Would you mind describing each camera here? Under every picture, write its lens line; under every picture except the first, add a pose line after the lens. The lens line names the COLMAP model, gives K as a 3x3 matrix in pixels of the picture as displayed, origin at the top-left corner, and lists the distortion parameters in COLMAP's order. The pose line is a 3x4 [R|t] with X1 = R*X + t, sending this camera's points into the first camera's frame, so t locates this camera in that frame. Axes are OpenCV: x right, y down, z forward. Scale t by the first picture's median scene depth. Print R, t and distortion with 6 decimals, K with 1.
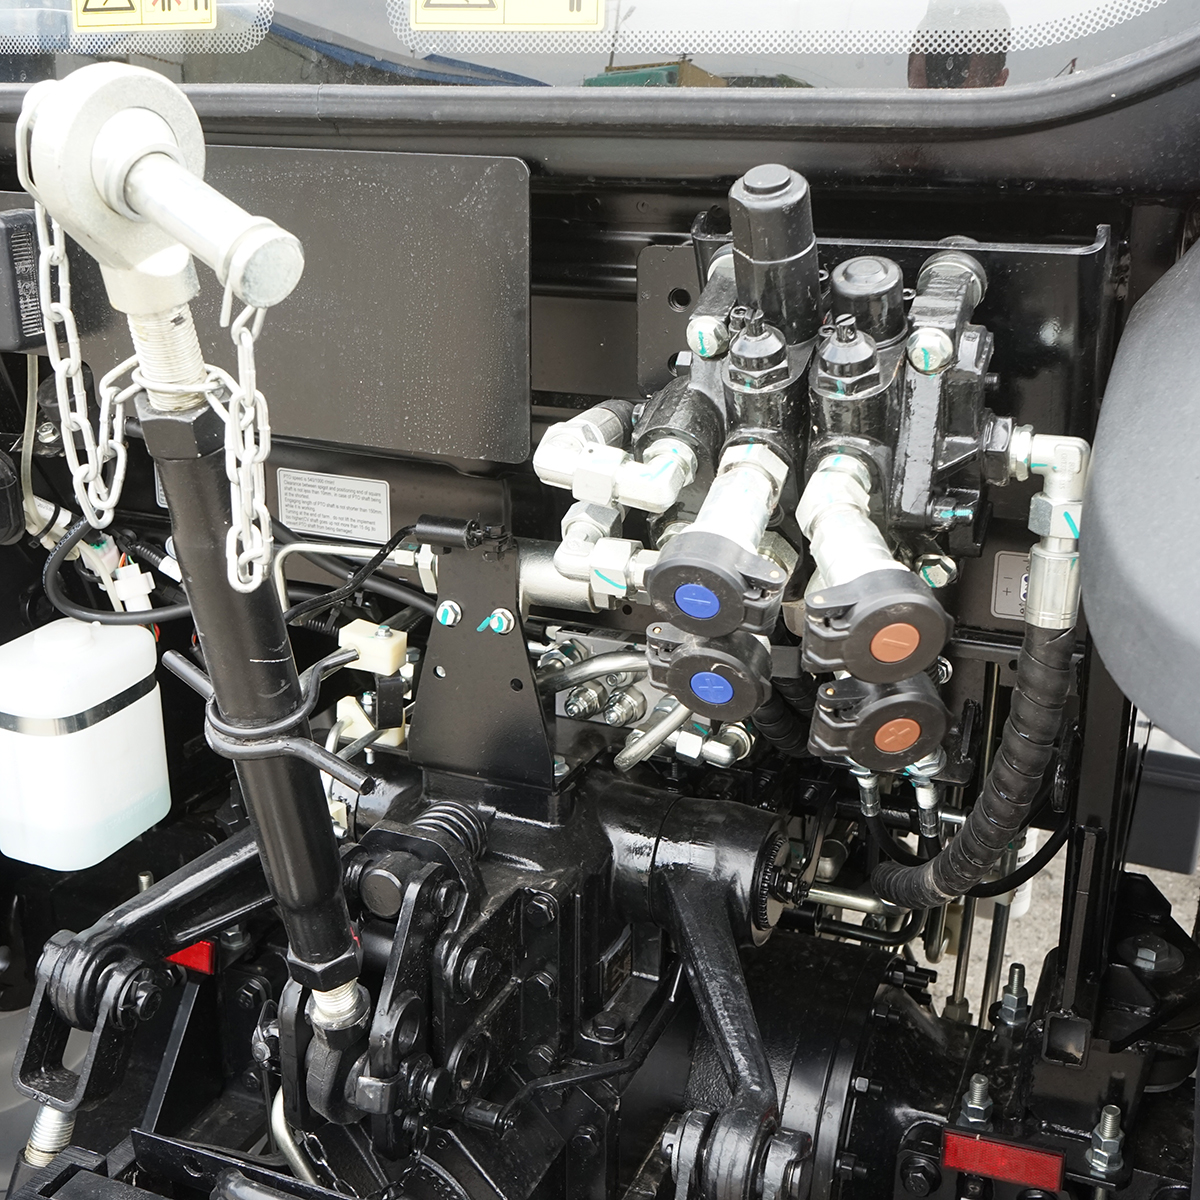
lens RADIAL K [[1446.0, 0, 600.0], [0, 1446.0, 600.0], [0, 0, 1]] dist [-0.004406, -0.003986]
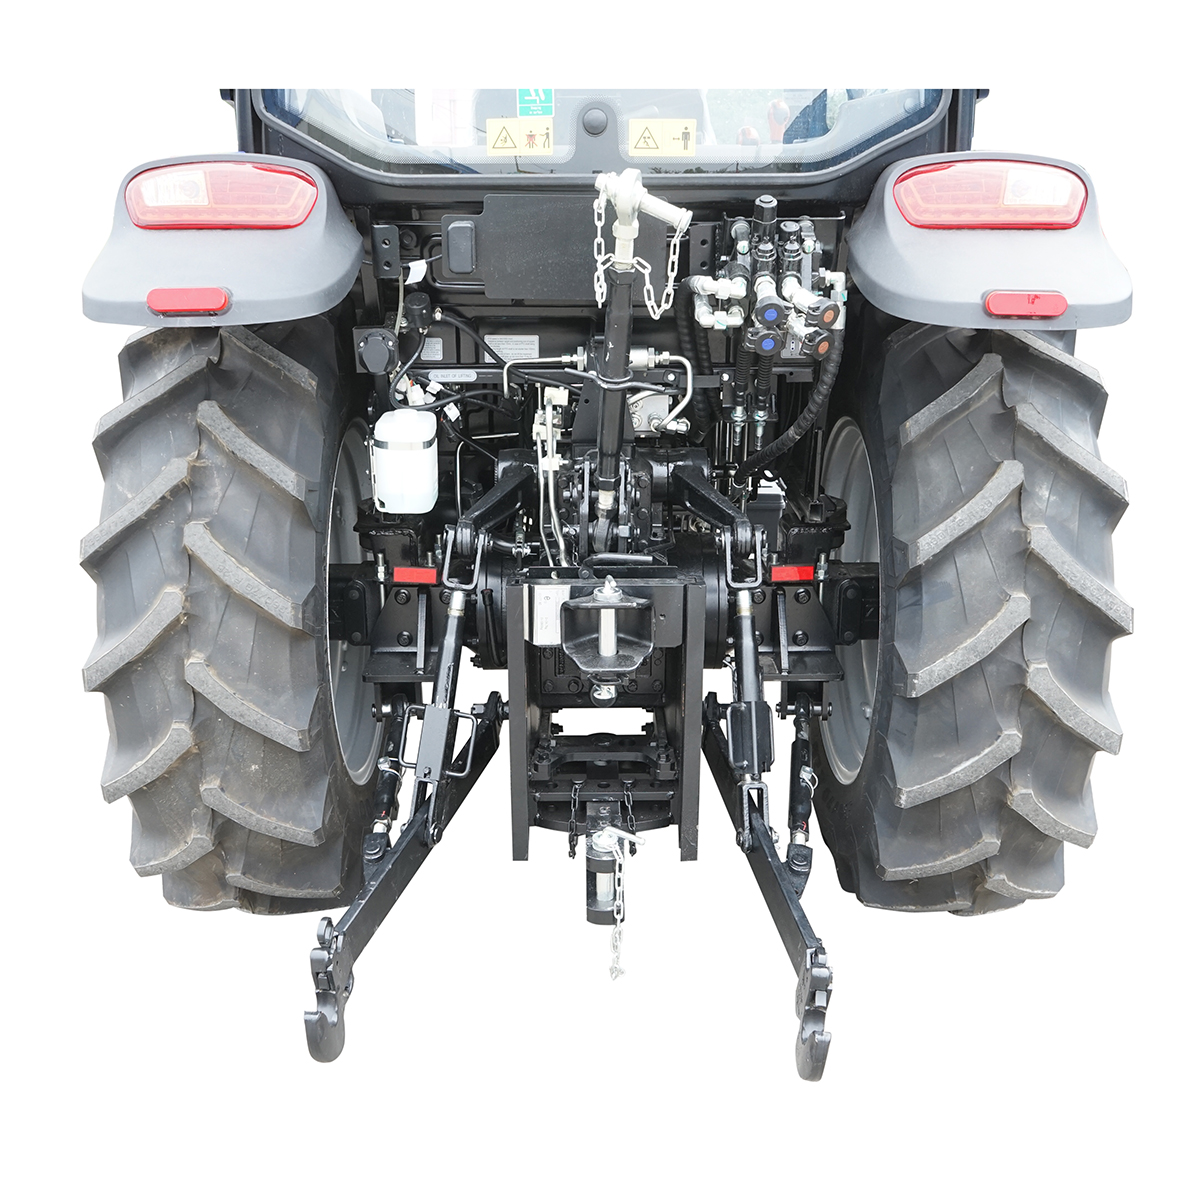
lens RADIAL K [[1200.8, 0, 570.3], [0, 1200.8, 600.9], [0, 0, 1]] dist [-0.009934, -0.002741]
pose [[0.926836, -0.134459, 0.350565, -1.446536], [0.133552, 0.990677, 0.026885, 0.526073], [-0.350912, 0.021900, 0.936152, -1.518325]]
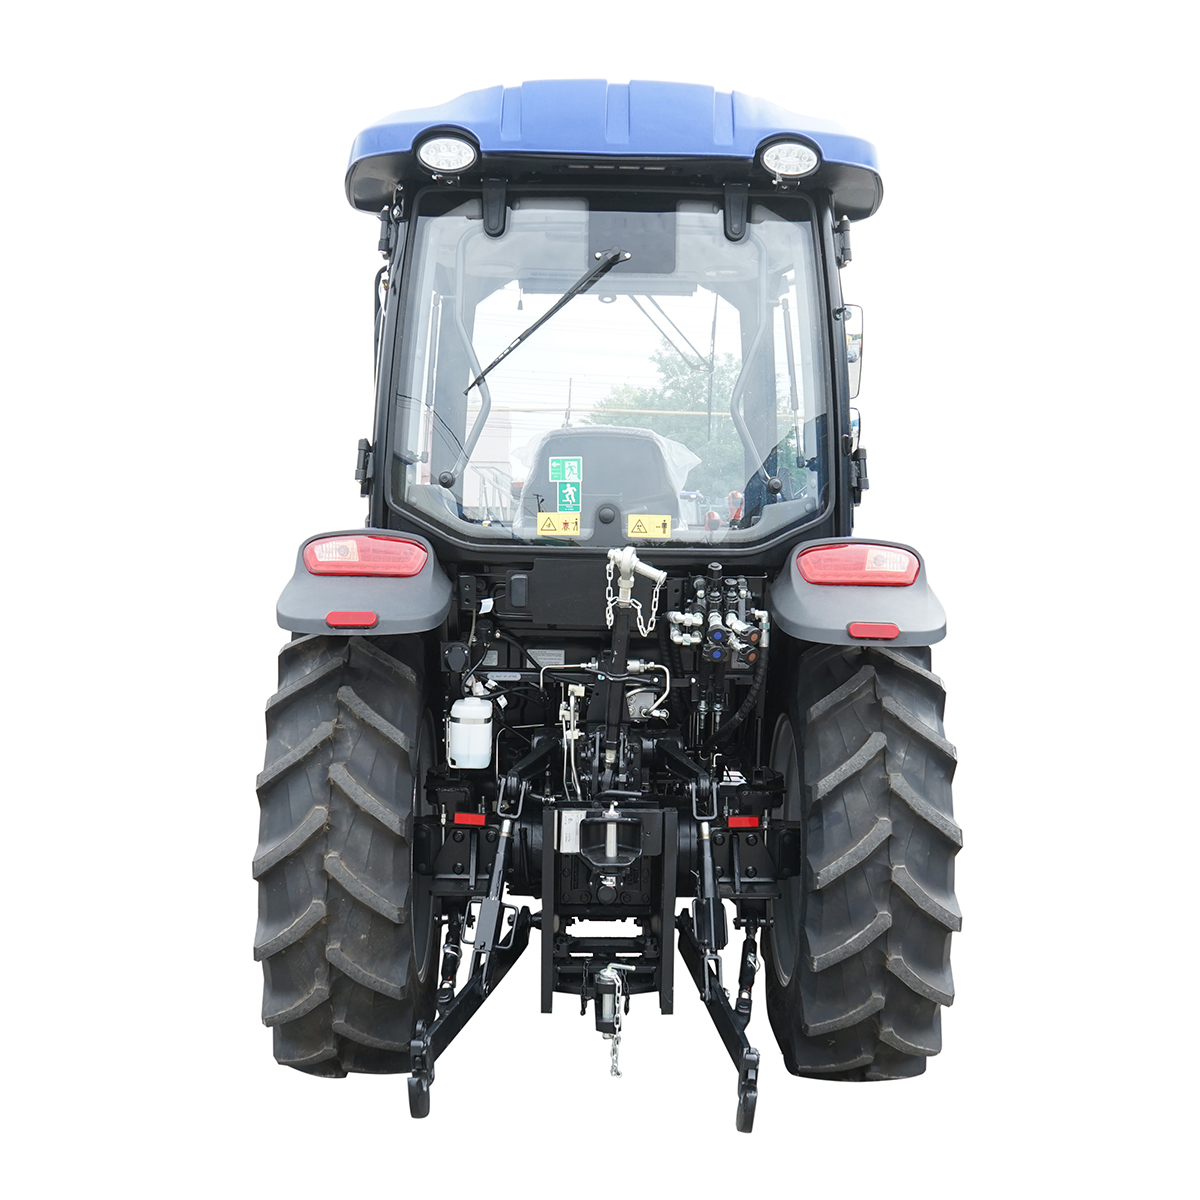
lens RADIAL K [[1464.3, 0, 535.2], [0, 1464.3, 685.9], [0, 0, 1]] dist [-0.010648, -0.021390]
pose [[0.931701, -0.035901, 0.361447, -2.517758], [0.112564, 0.974652, -0.193348, 1.147765], [-0.345343, 0.220828, 0.912125, -3.713292]]
